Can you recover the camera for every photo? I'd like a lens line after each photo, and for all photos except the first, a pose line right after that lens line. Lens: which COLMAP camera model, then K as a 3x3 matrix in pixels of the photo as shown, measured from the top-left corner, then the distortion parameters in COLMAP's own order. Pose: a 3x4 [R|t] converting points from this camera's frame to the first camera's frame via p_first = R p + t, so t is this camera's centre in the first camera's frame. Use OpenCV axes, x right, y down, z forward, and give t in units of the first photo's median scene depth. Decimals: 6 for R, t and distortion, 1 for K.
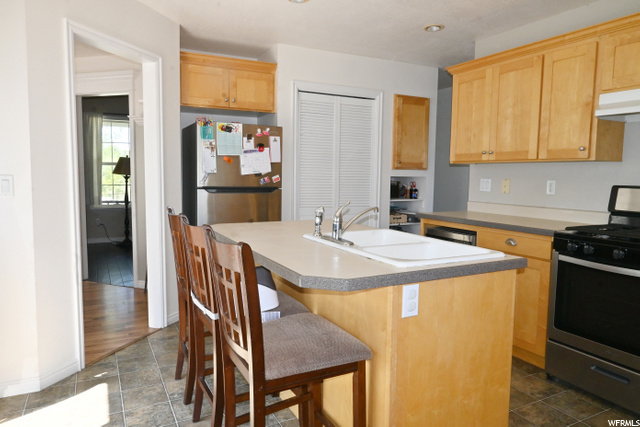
lens RADIAL K [[443.1, 0, 324.8], [0, 443.1, 215.8], [0, 0, 1]] dist [0.000608, 0.004352]
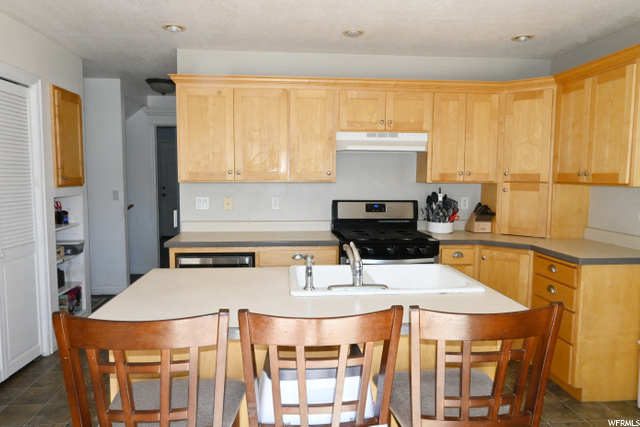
lens RADIAL K [[443.1, 0, 323.6], [0, 443.1, 212.7], [0, 0, 1]] dist [0.000608, 0.004352]
pose [[0.382568, -0.085669, 0.919947, -0.480634], [0.088168, 0.994533, 0.055949, -0.089239], [-0.919711, 0.059706, 0.388030, 0.426714]]
